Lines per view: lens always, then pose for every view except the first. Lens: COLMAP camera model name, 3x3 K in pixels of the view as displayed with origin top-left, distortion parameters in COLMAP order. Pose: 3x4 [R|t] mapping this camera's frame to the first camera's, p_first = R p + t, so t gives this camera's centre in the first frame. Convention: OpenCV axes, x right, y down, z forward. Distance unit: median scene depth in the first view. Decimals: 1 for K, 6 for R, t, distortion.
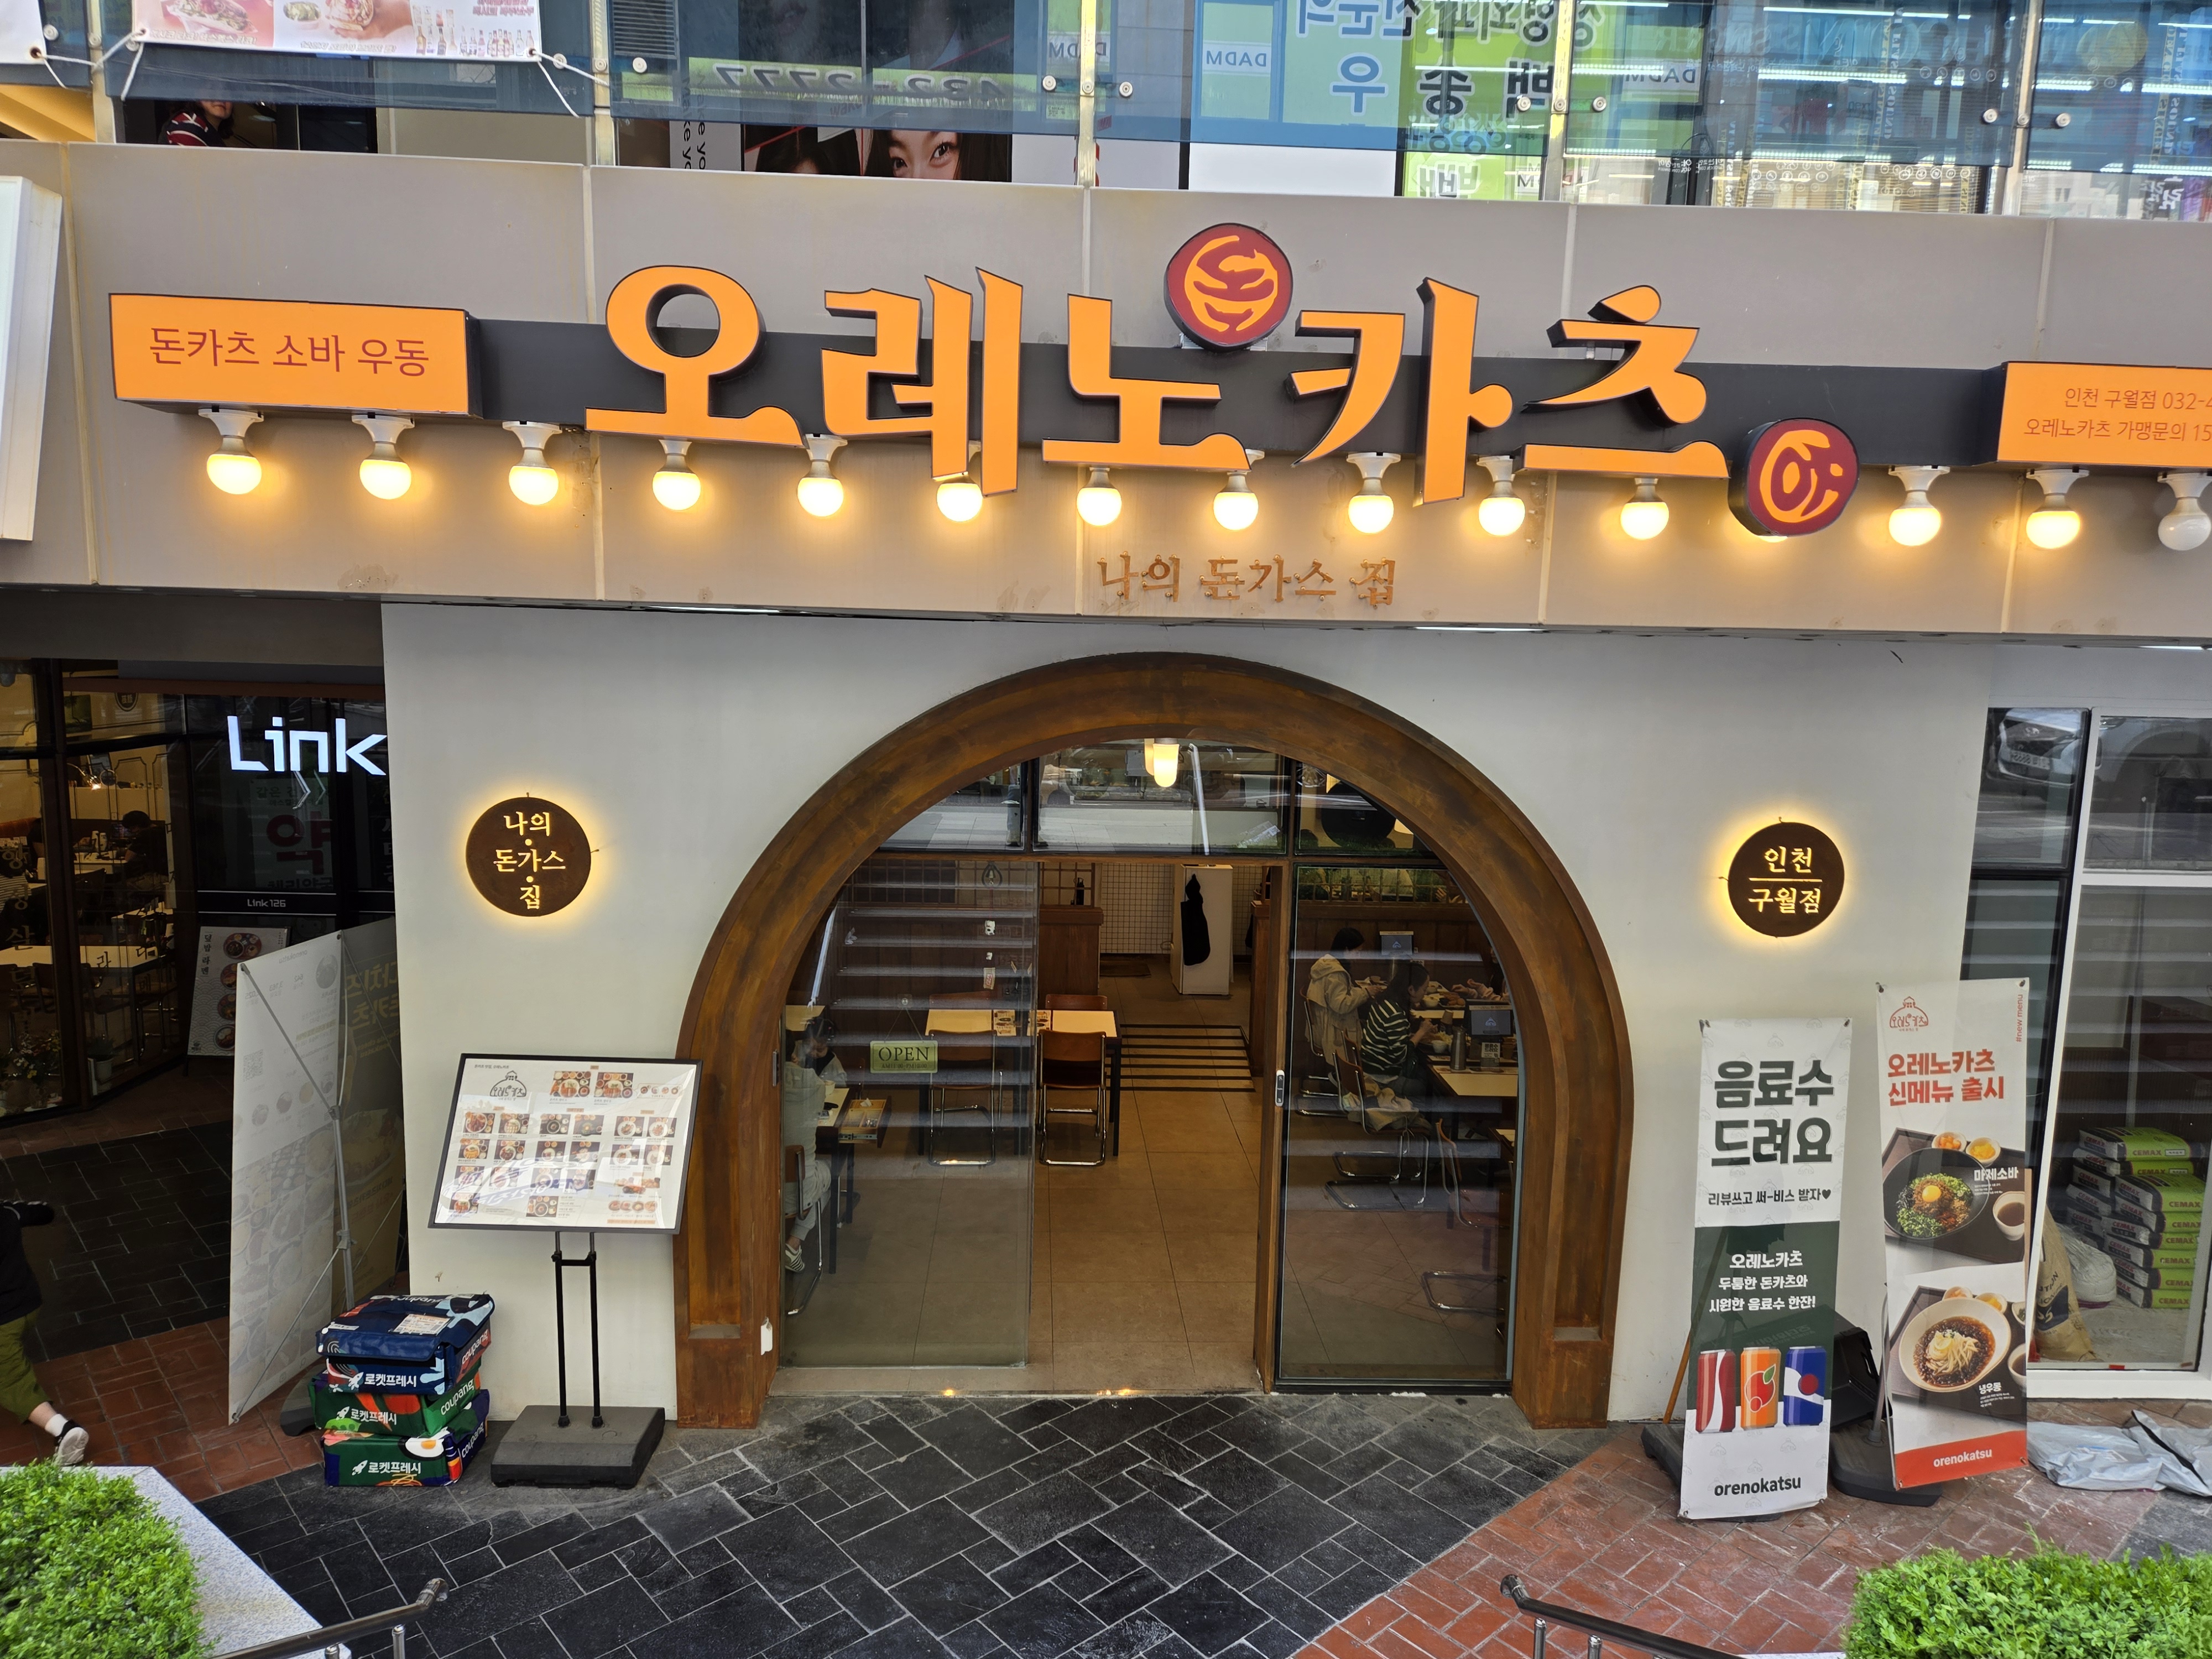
lens RADIAL K [[1489.9, 0, 1106.0], [0, 1489.9, 829.5], [0, 0, 1]] dist [0.086335, -0.071447]
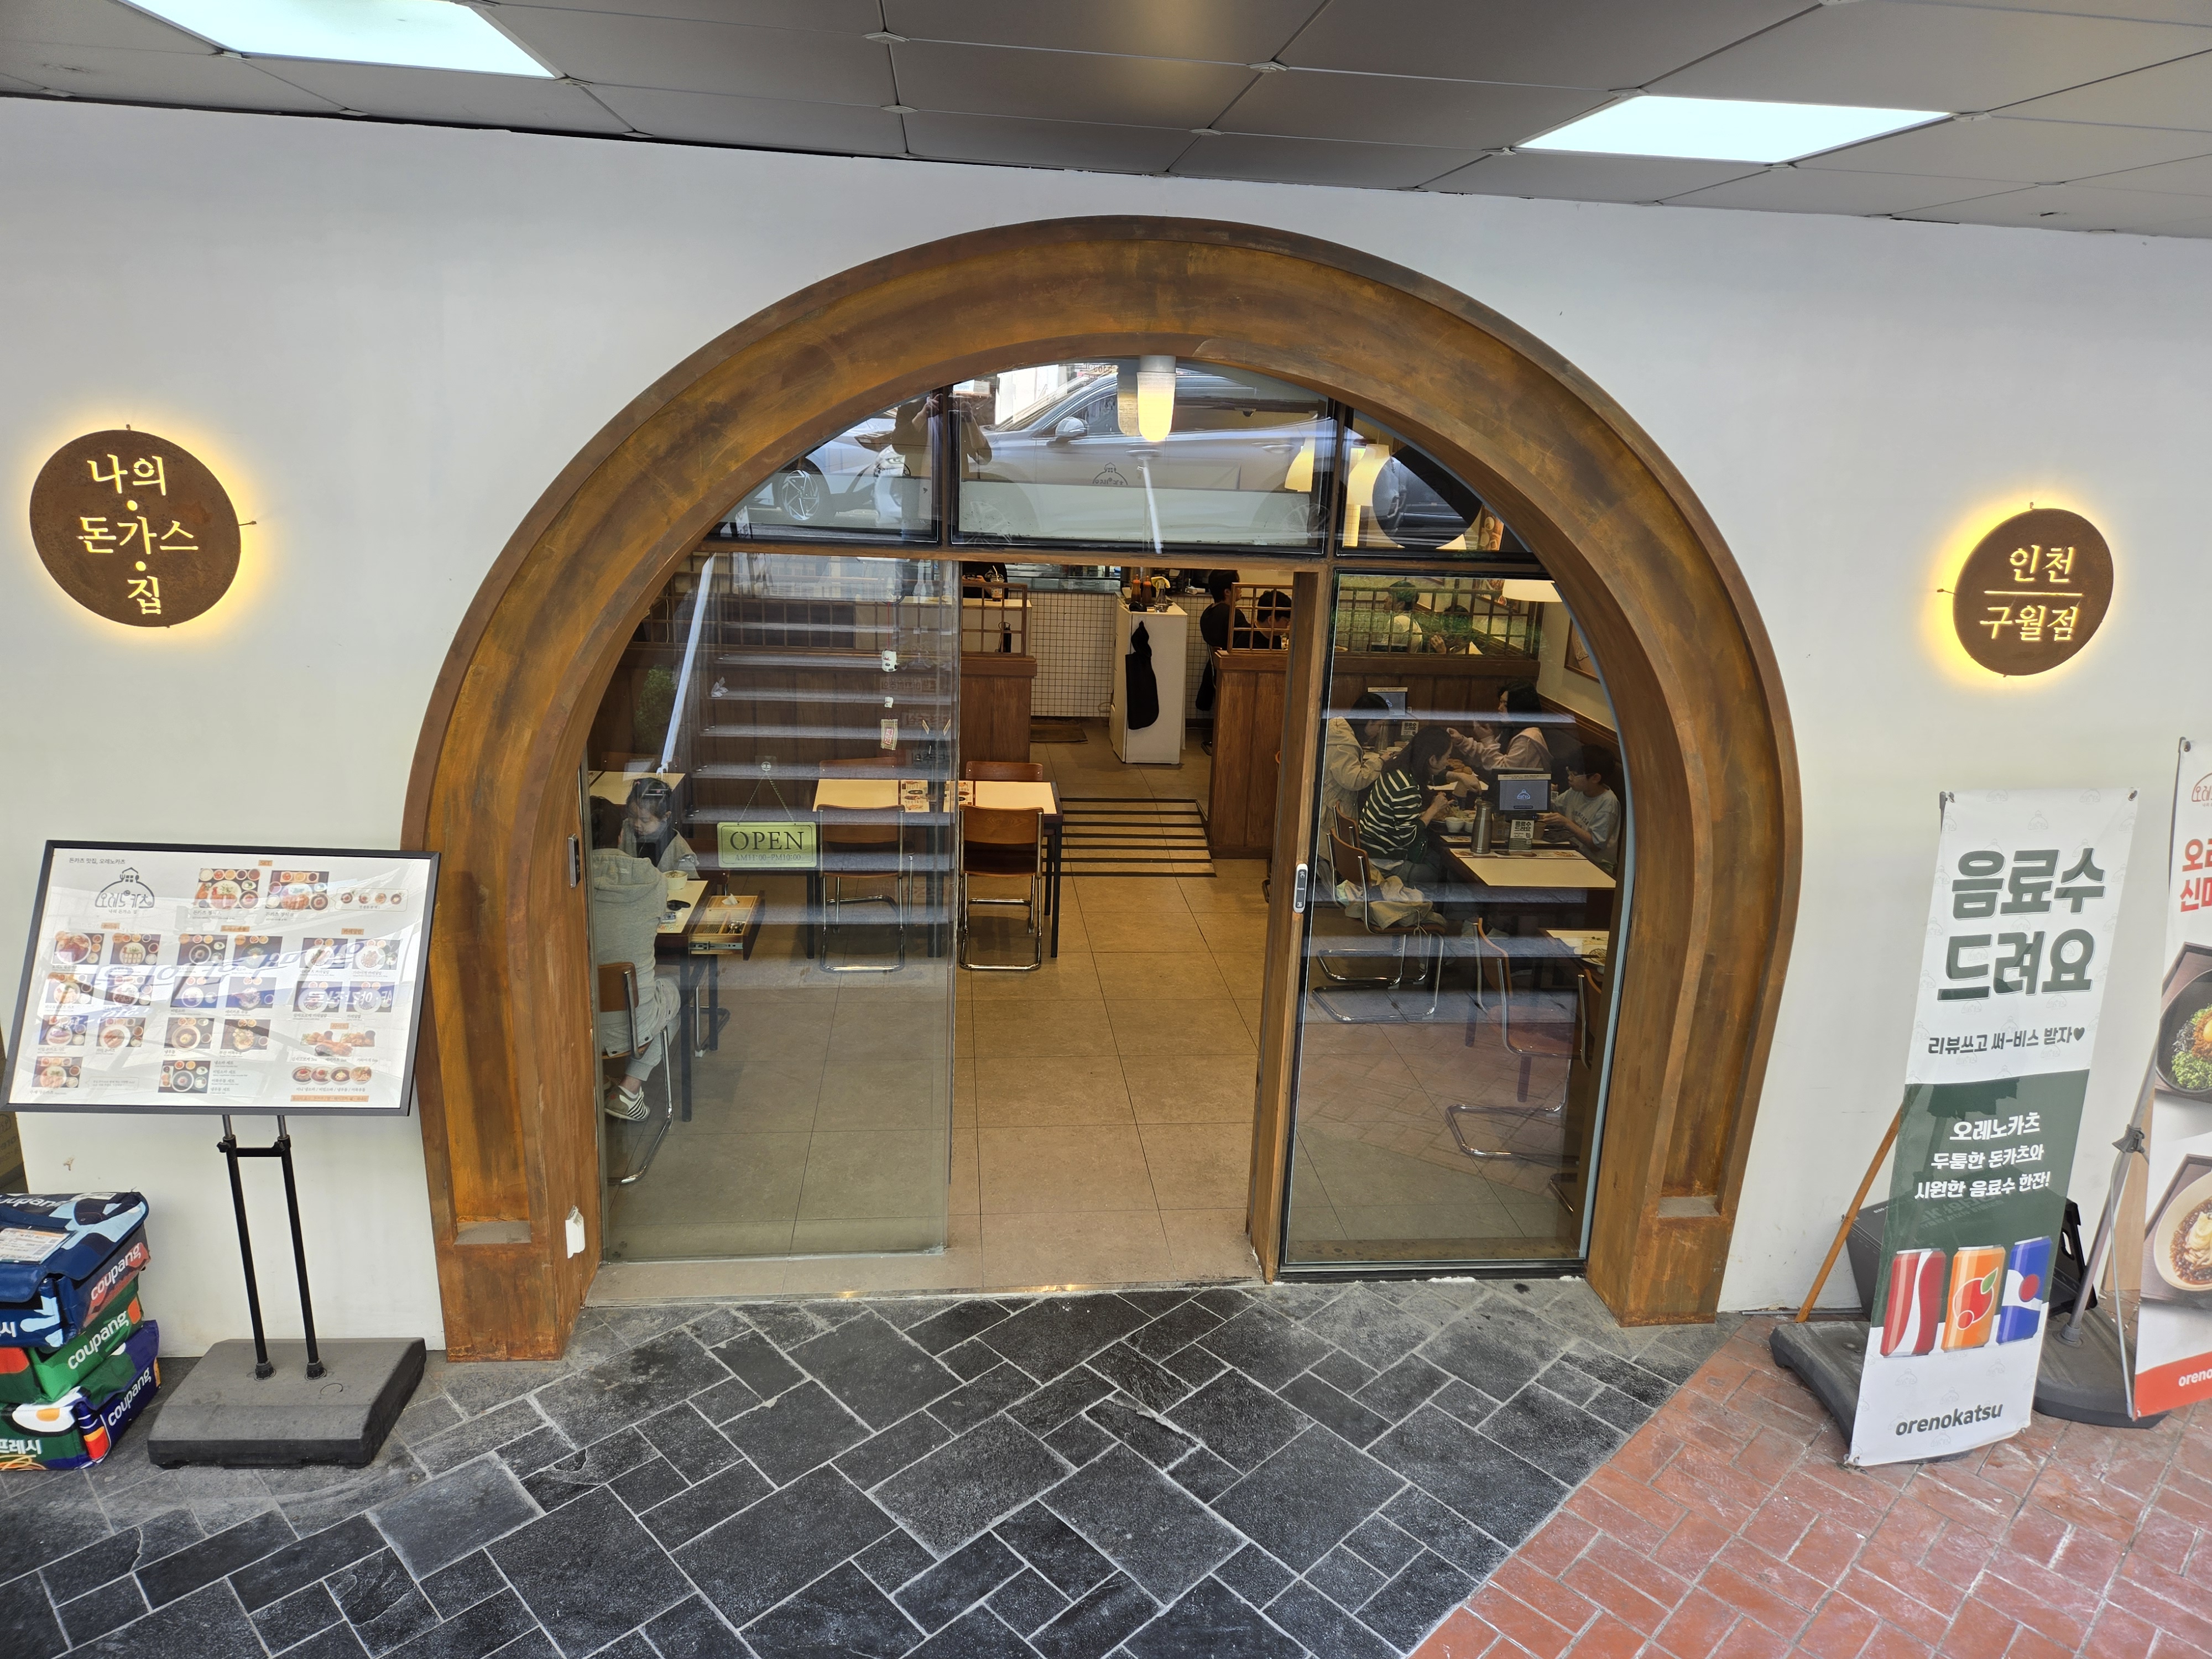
lens RADIAL K [[1458.6, 0, 1139.2], [0, 1458.6, 799.7], [0, 0, 1]] dist [0.064898, -0.063453]
pose [[0.996618, 0.001255, 0.082161, -0.019717], [-0.012110, 0.991207, 0.131764, 0.042848], [-0.081274, -0.132314, 0.987870, 0.344329]]
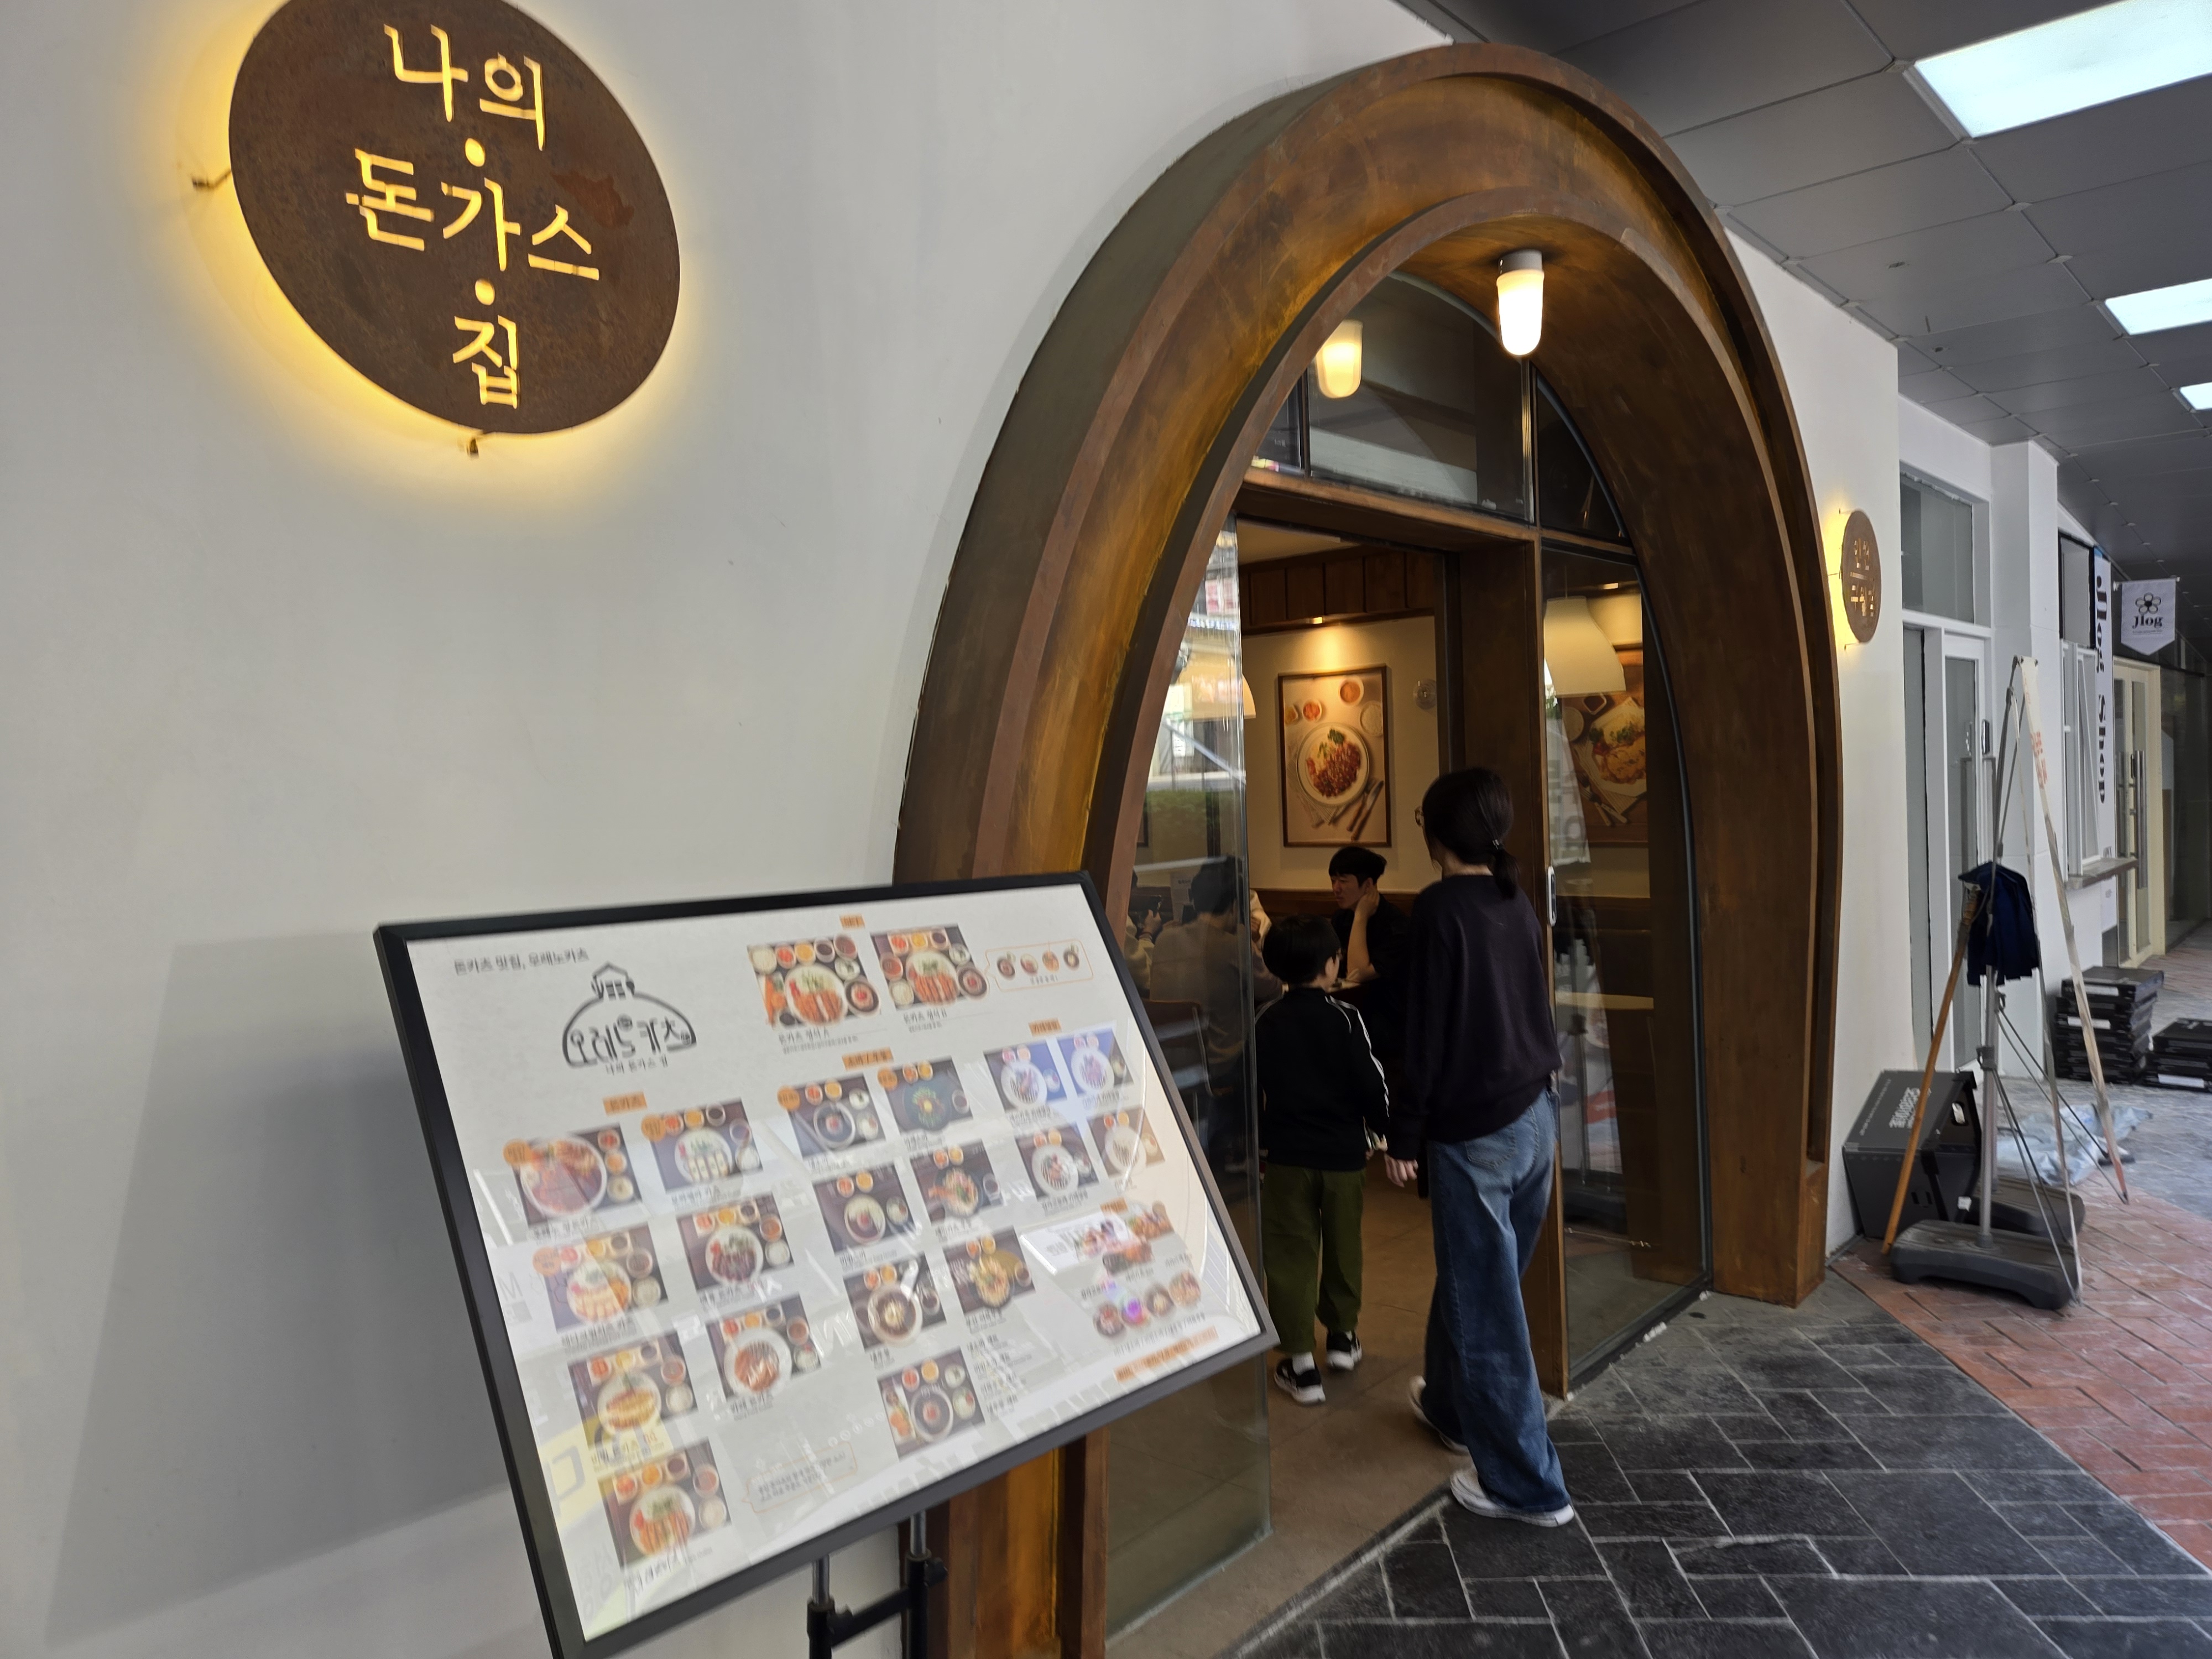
lens RADIAL K [[1499.6, 0, 1106.0], [0, 1499.6, 829.5], [0, 0, 1]] dist [0.064660, -0.061289]
pose [[0.681343, -0.066660, 0.728923, -0.510945], [0.149924, 0.987441, -0.049836, 0.159102], [-0.716446, 0.143238, 0.682779, 0.742780]]
